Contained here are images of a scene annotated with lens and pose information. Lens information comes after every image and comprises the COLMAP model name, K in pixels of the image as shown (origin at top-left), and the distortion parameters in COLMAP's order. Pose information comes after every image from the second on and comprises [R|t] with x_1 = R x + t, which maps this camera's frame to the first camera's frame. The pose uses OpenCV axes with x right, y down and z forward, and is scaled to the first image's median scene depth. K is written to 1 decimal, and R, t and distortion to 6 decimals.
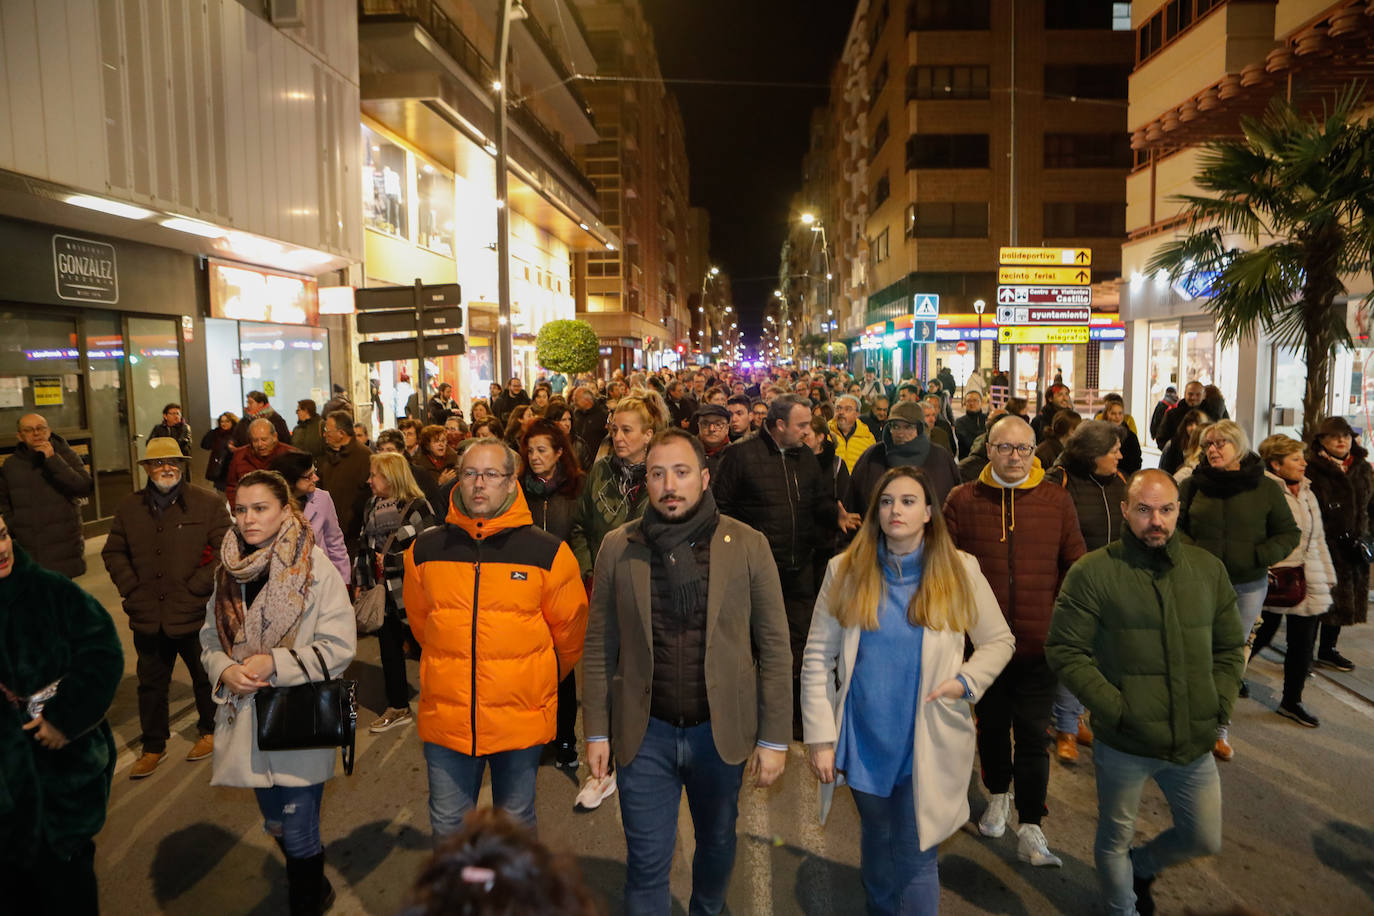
lens RADIAL K [[966.5, 0, 690.6], [0, 966.5, 462.8], [0, 0, 1]] dist [-0.106015, 0.090063]
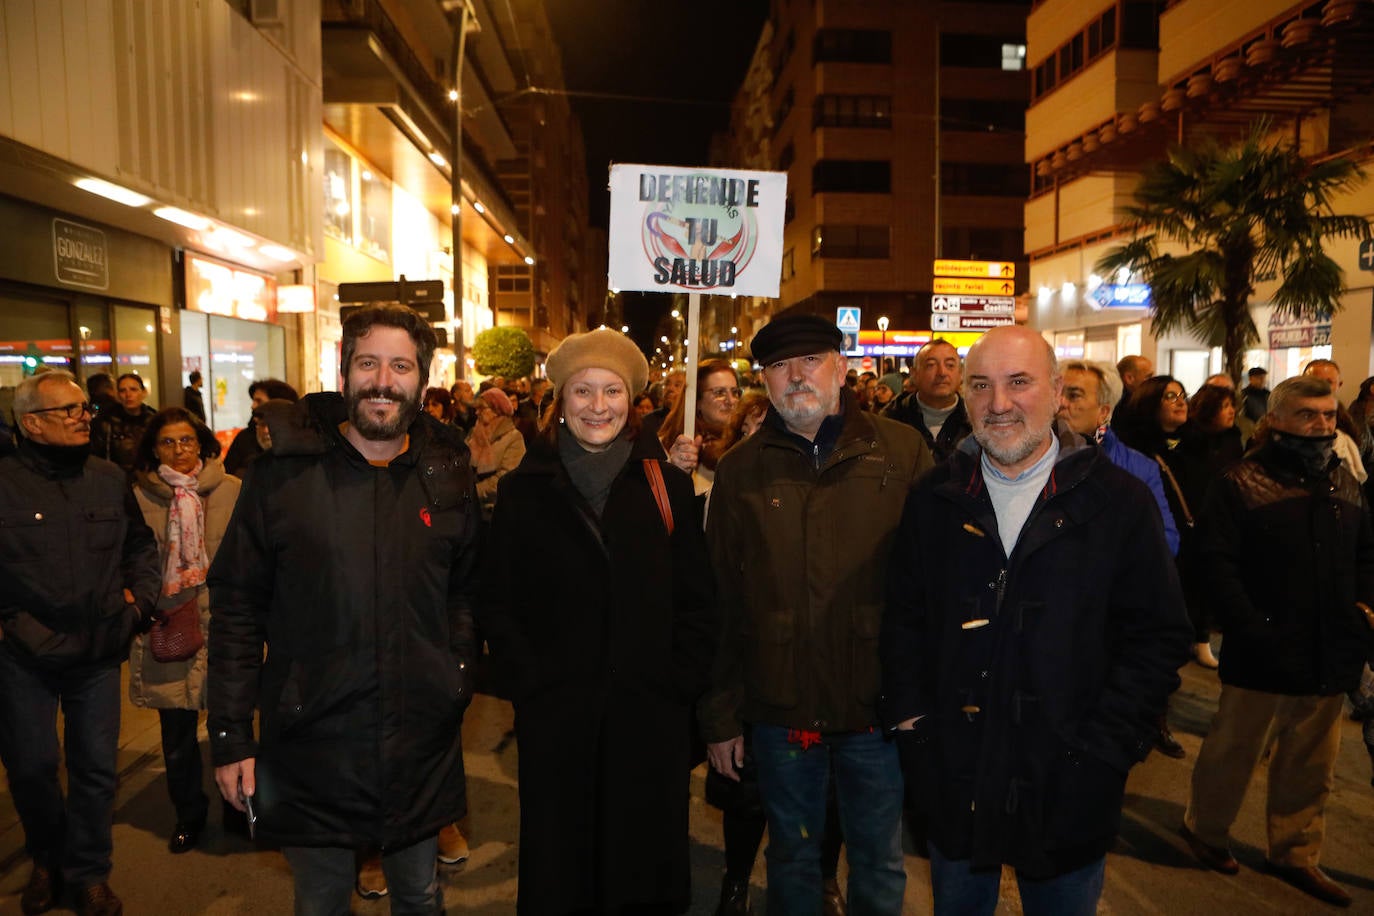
lens RADIAL K [[959.6, 0, 691.1], [0, 959.6, 461.5], [0, 0, 1]] dist [-0.088759, 0.076813]
pose [[0.993332, -0.000518, 0.115290, -0.027248], [0.003105, 0.999747, -0.022263, 0.009965], [-0.115249, 0.022473, 0.993082, -0.016530]]
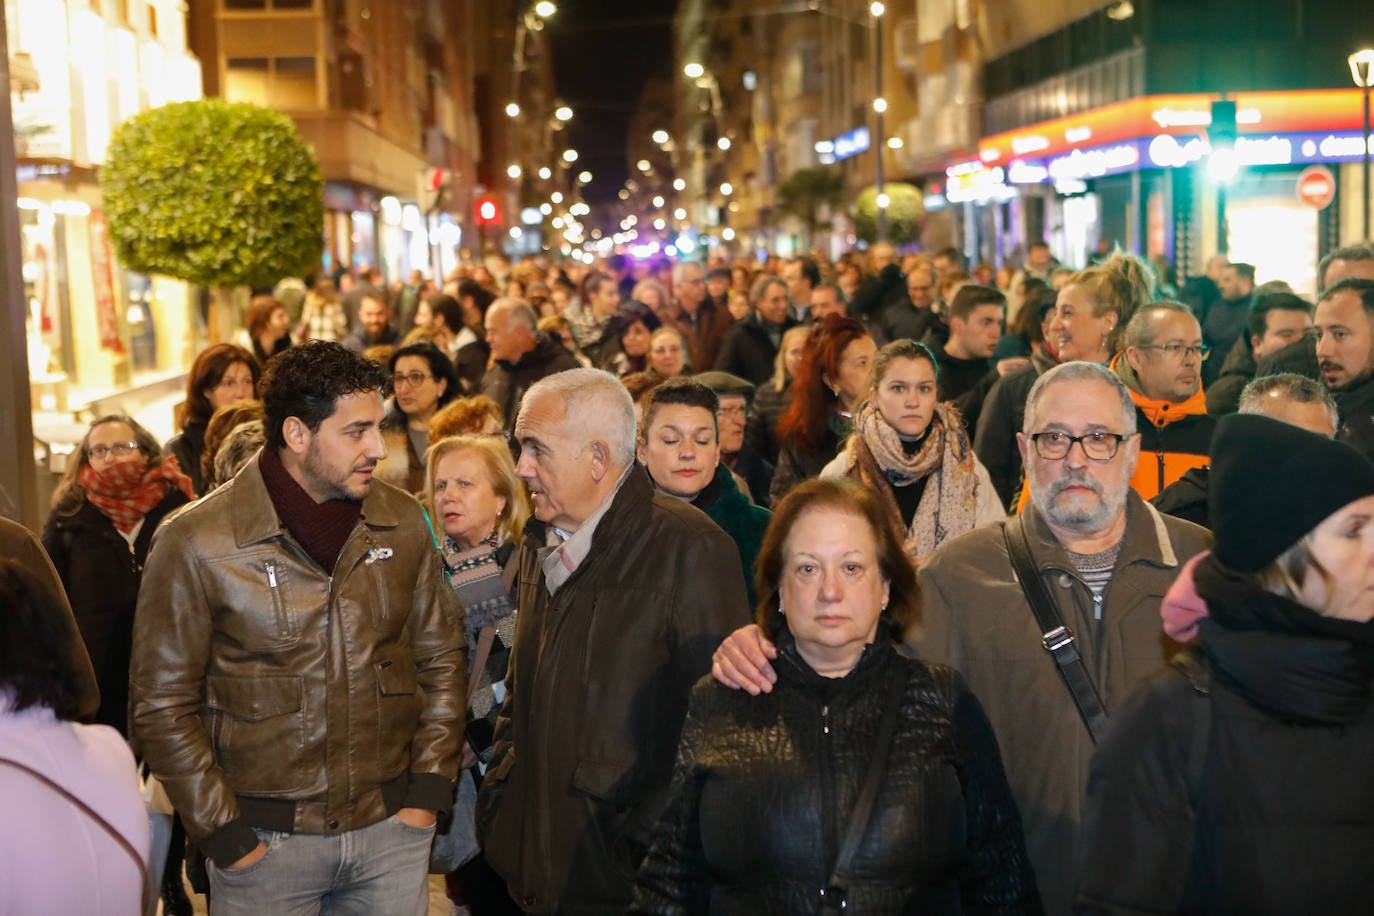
lens RADIAL K [[2270.4, 0, 687.0], [0, 2270.4, 458.0], [0, 0, 1]] dist [0.104901, 0.030479]
pose [[0.994503, -0.027389, 0.101061, -0.033134], [0.028482, 0.999550, -0.009391, -0.017367], [-0.100759, 0.012217, 0.994836, 0.171521]]
